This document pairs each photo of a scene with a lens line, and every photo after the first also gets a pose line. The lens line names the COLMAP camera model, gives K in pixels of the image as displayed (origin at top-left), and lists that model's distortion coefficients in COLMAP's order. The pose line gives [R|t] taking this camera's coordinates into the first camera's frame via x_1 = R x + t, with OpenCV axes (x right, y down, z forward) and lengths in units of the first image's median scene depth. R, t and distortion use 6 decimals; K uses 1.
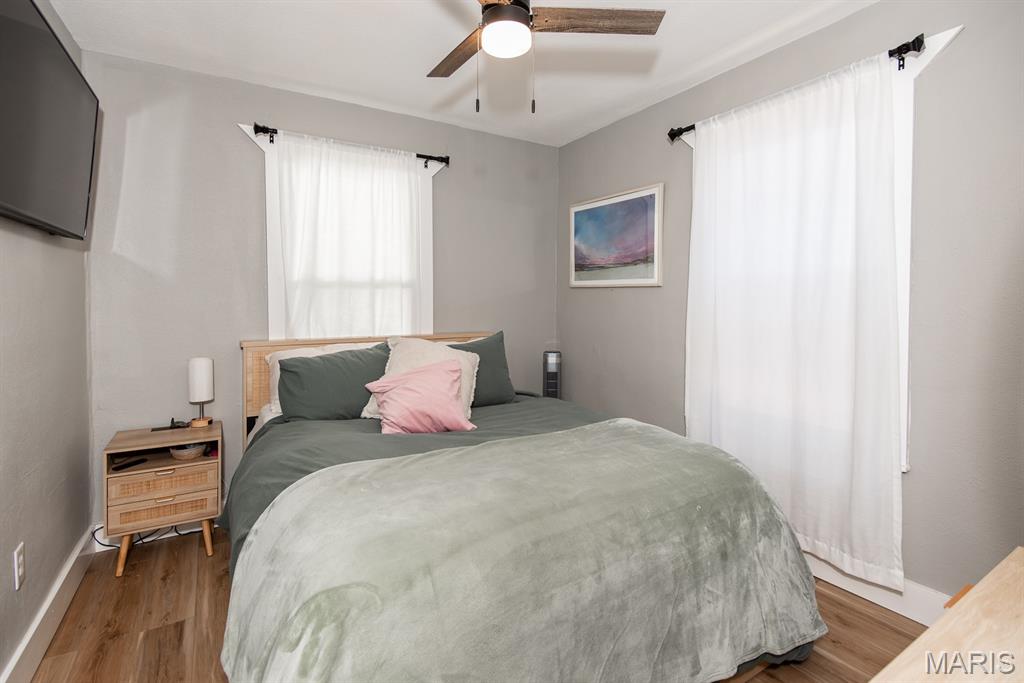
lens RADIAL K [[471.1, 0, 504.6], [0, 471.1, 304.0], [0, 0, 1]] dist [0.002442, -0.001135]
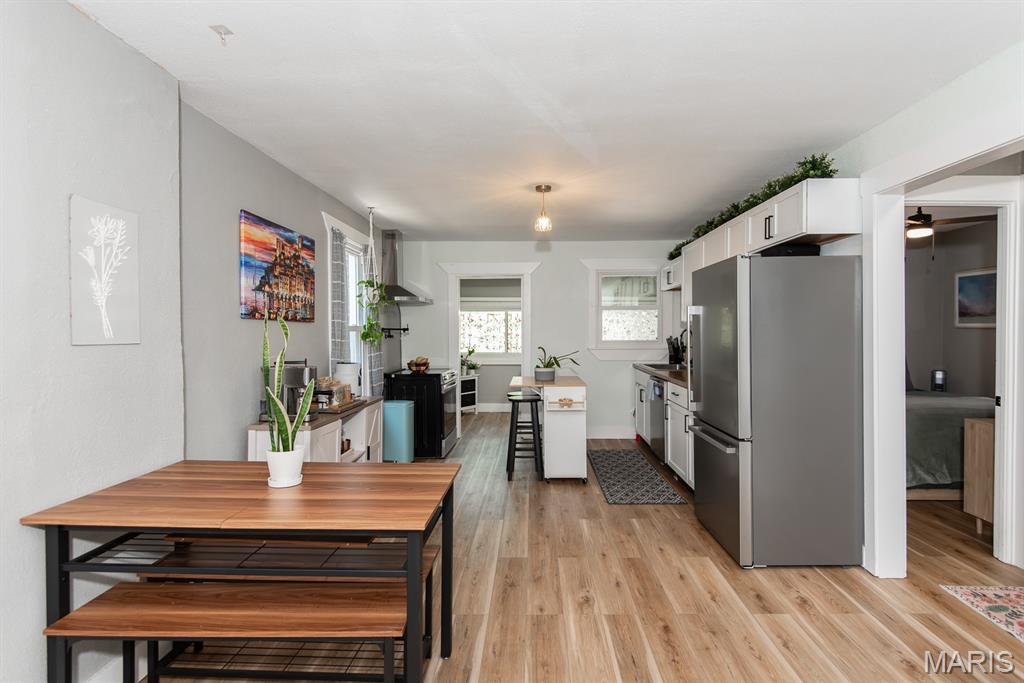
lens RADIAL K [[514.2, 0, 514.7], [0, 514.2, 338.3], [0, 0, 1]] dist [-0.018408, -0.000568]
pose [[0.833820, 0.007169, -0.551990, -0.137081], [-0.007736, 0.999969, 0.001300, 0.007483], [0.551983, 0.003186, 0.833849, -1.113911]]
